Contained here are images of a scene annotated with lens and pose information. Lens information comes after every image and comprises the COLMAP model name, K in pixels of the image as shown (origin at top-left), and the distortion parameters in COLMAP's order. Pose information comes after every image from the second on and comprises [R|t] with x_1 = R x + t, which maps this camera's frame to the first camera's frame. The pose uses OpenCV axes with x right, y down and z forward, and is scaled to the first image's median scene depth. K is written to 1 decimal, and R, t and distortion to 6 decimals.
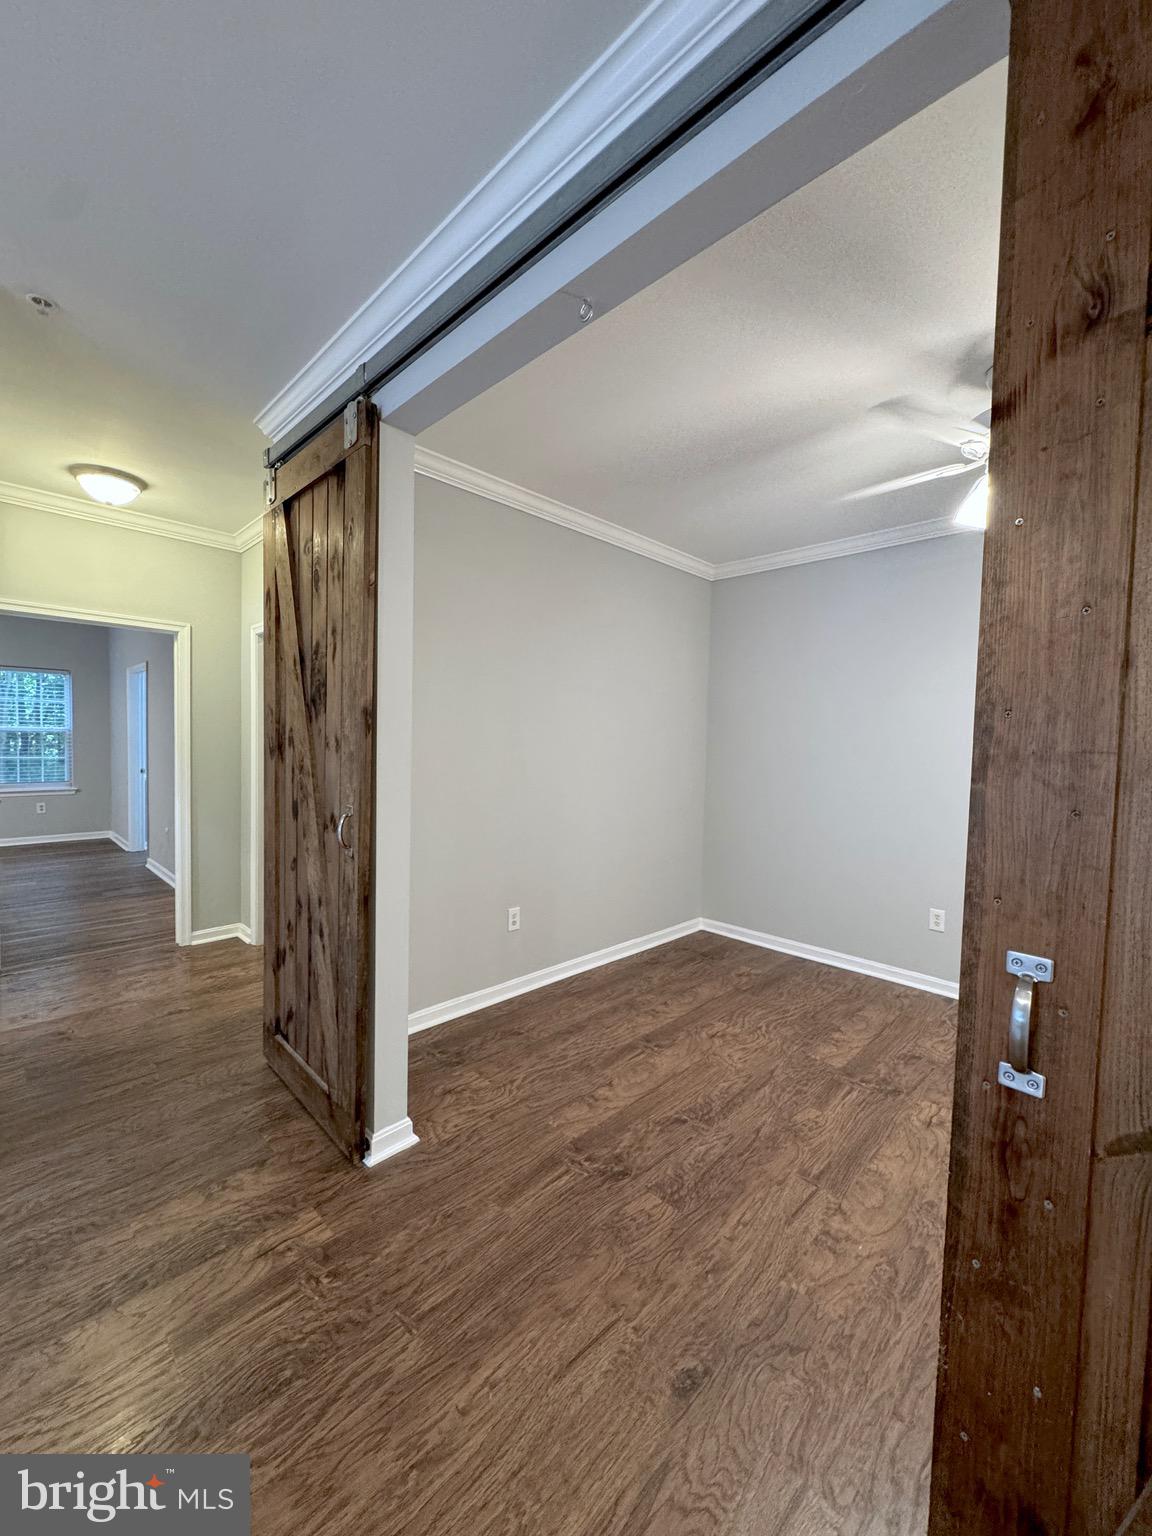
lens RADIAL K [[614.1, 0, 573.6], [0, 614.1, 762.6], [0, 0, 1]] dist [-0.003124, 0.000606]
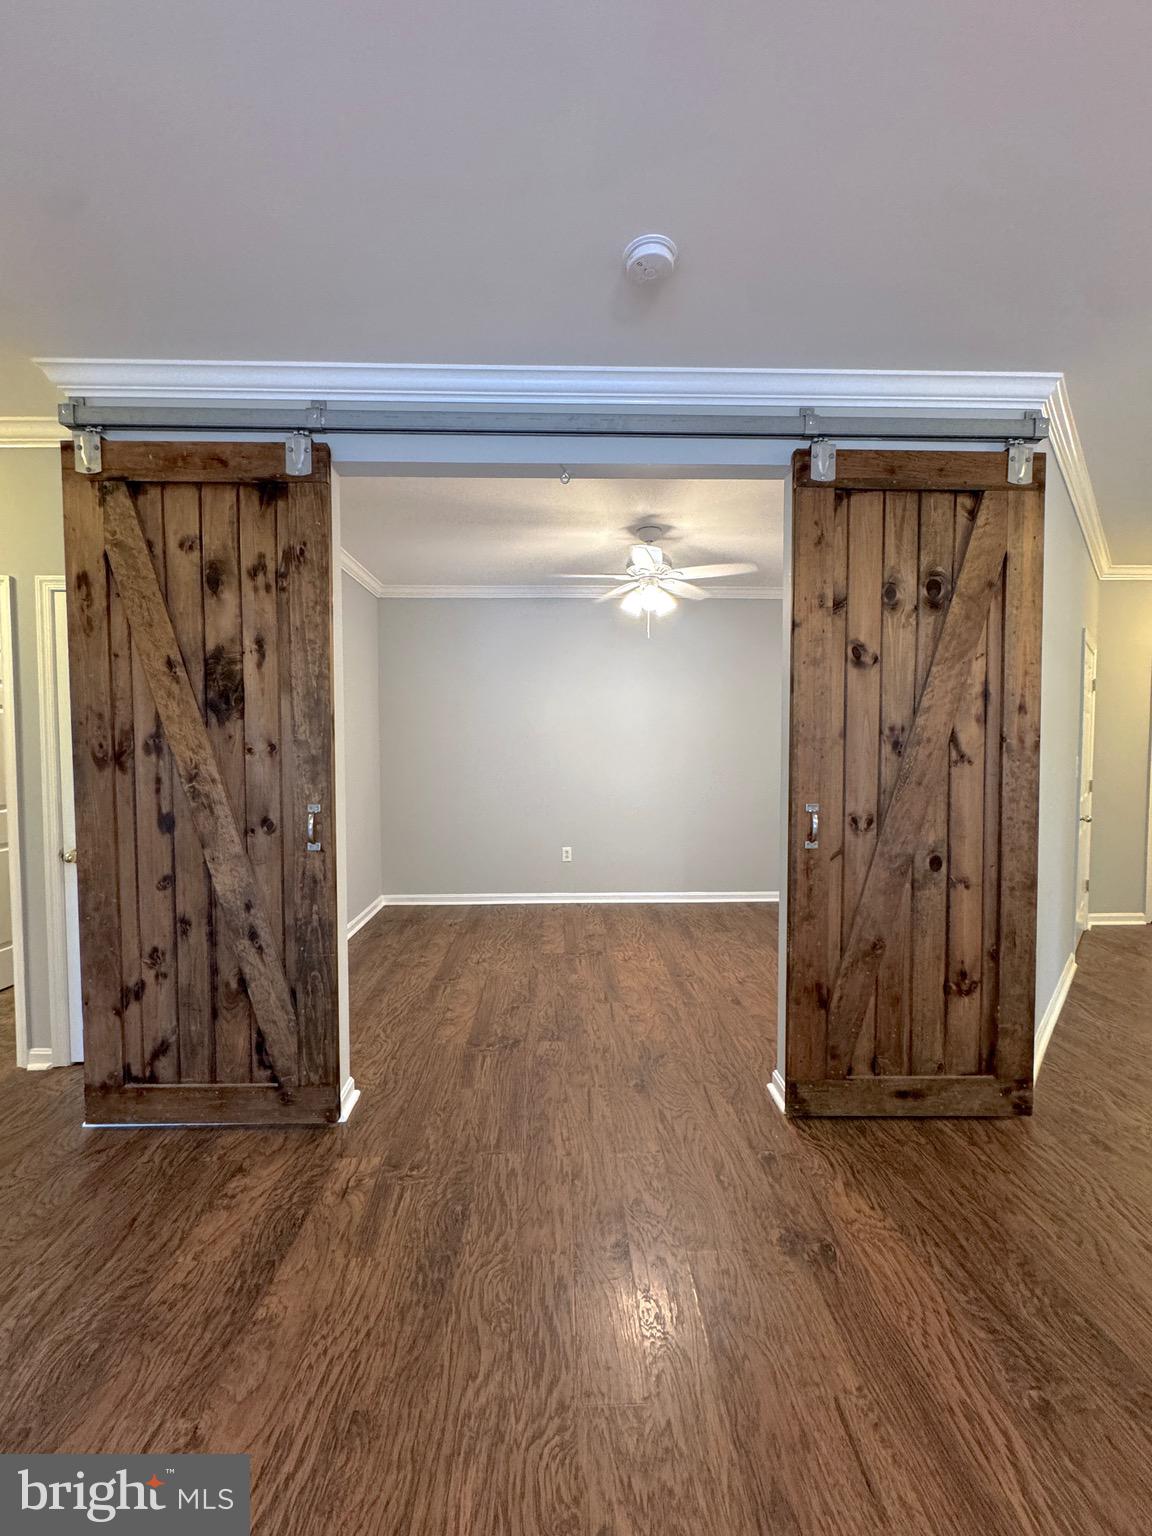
lens RADIAL K [[614.1, 0, 576.7], [0, 614.1, 759.7], [0, 0, 1]] dist [-0.003124, 0.000606]
pose [[0.687124, -0.047149, 0.725009, -0.814620], [0.045546, 0.998725, 0.021783, -0.011740], [-0.725111, 0.018053, 0.688395, -0.097706]]
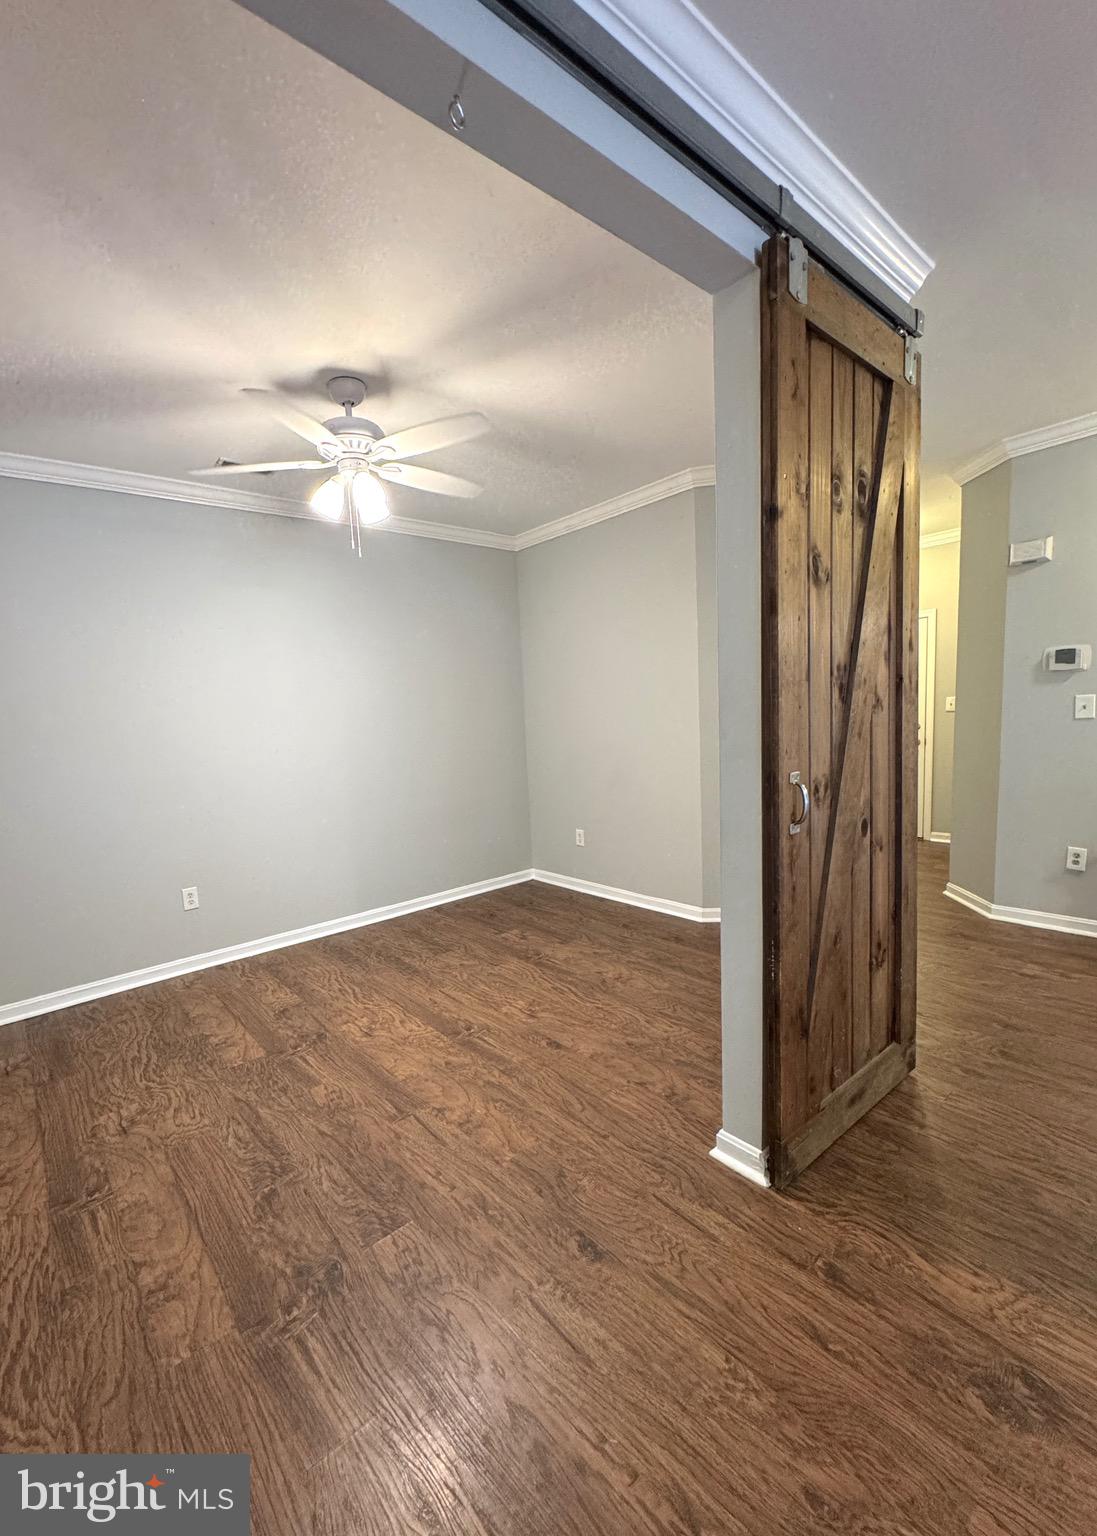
lens RADIAL K [[643.8, 0, 500.8], [0, 643.8, 775.7], [0, 0, 1]] dist [-0.003220, 0.001035]
pose [[0.110708, -0.132252, 0.985014, -0.605412], [0.099492, 0.987603, 0.121418, -0.025913], [-0.988860, 0.084559, 0.122494, 0.623936]]
